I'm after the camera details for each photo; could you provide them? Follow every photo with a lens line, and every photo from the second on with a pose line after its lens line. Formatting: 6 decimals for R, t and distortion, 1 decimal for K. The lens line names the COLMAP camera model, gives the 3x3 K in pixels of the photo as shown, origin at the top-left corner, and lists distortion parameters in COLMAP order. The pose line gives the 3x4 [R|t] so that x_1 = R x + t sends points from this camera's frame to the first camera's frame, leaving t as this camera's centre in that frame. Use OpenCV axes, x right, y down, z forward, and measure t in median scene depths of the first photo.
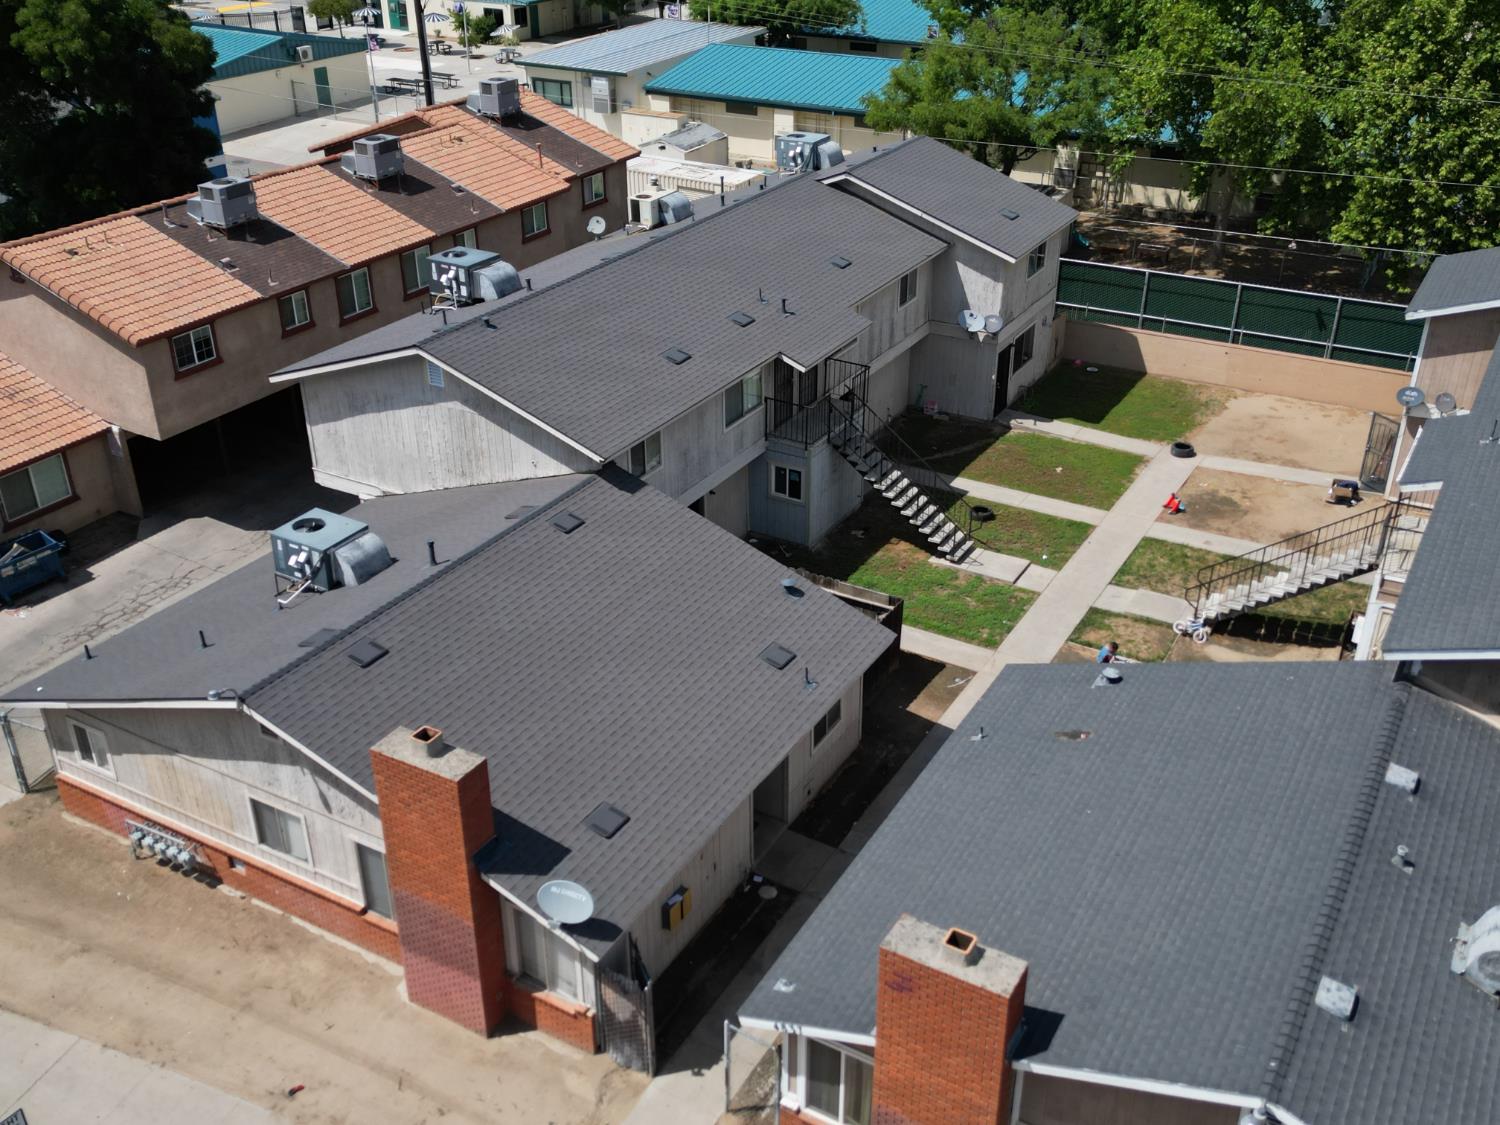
lens RADIAL K [[1444.9, 0, 752.8], [0, 1444.9, 558.3], [0, 0, 1]] dist [0.045182, 0.000000]
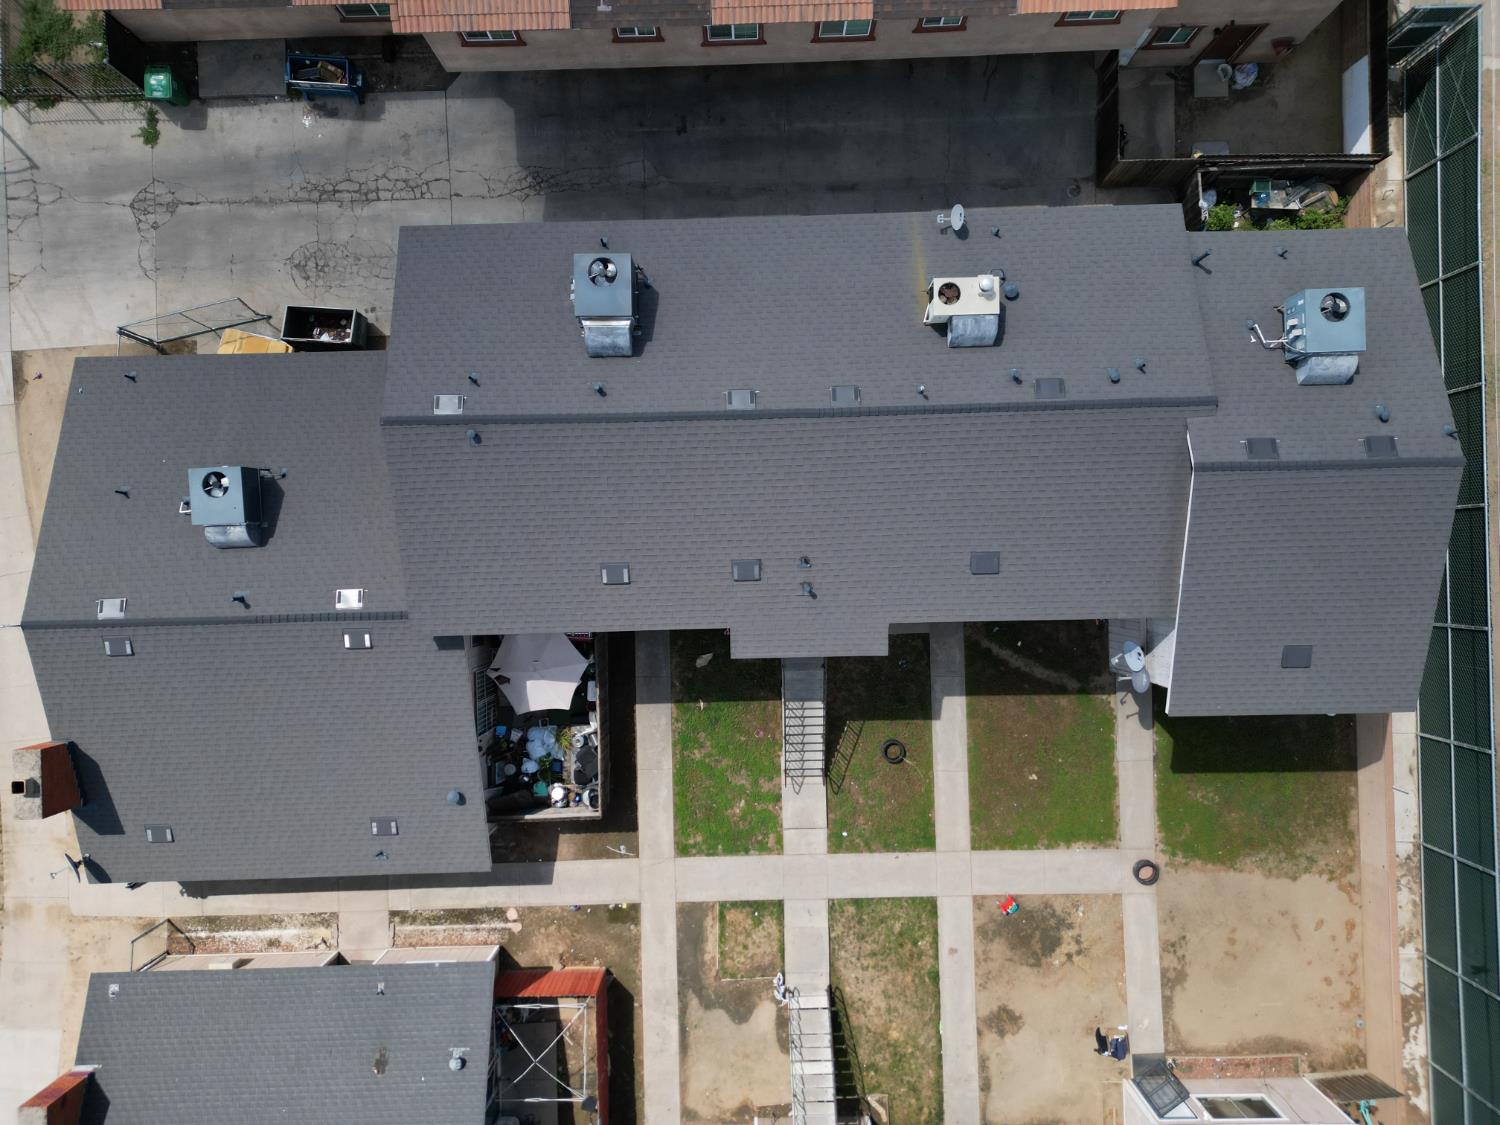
lens RADIAL K [[1044.6, 0, 746.4], [0, 1044.6, 565.3], [0, 0, 1]] dist [0.055268, -0.051833]
pose [[0.520261, 0.854006, 0.001223, -0.013231], [-0.397292, 0.240762, 0.885546, -0.739398], [0.755968, -0.461201, 0.464549, 0.679394]]
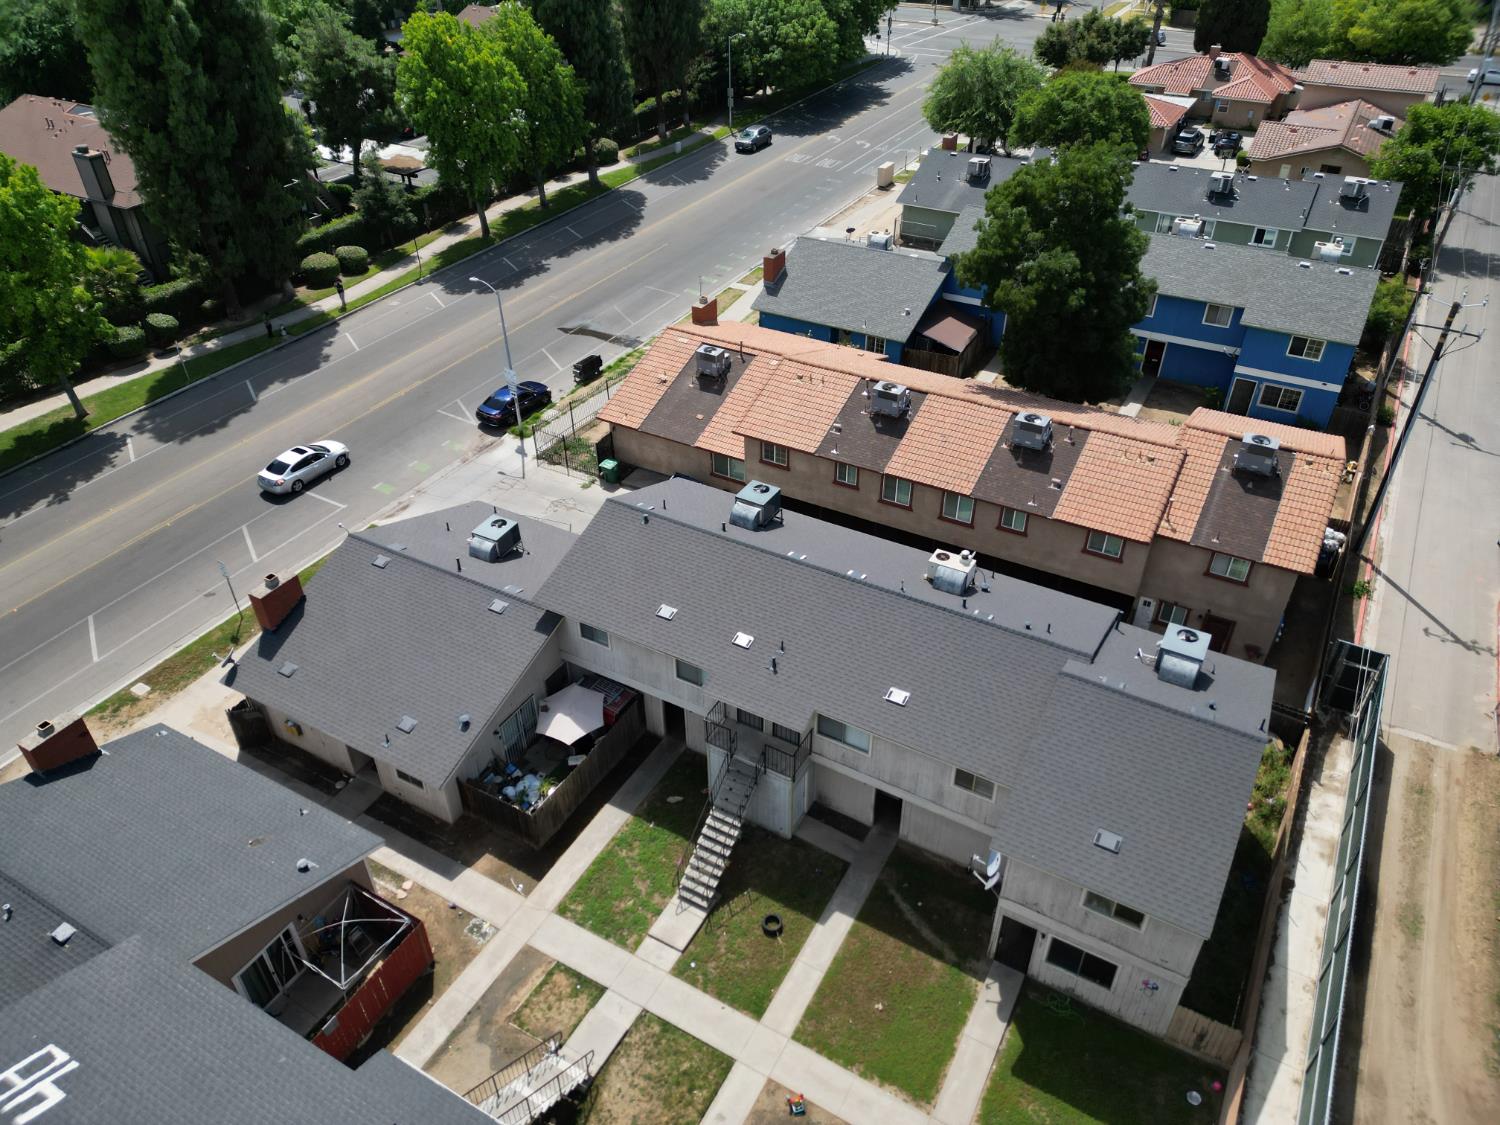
lens RADIAL K [[1044.6, 0, 748.6], [0, 1044.6, 570.7], [0, 0, 1]] dist [0.055268, -0.051833]
pose [[0.005677, 0.602116, -0.798389, 0.694770], [-0.464494, 0.708630, 0.531120, -0.702681], [0.885558, 0.367832, 0.283702, 0.698053]]
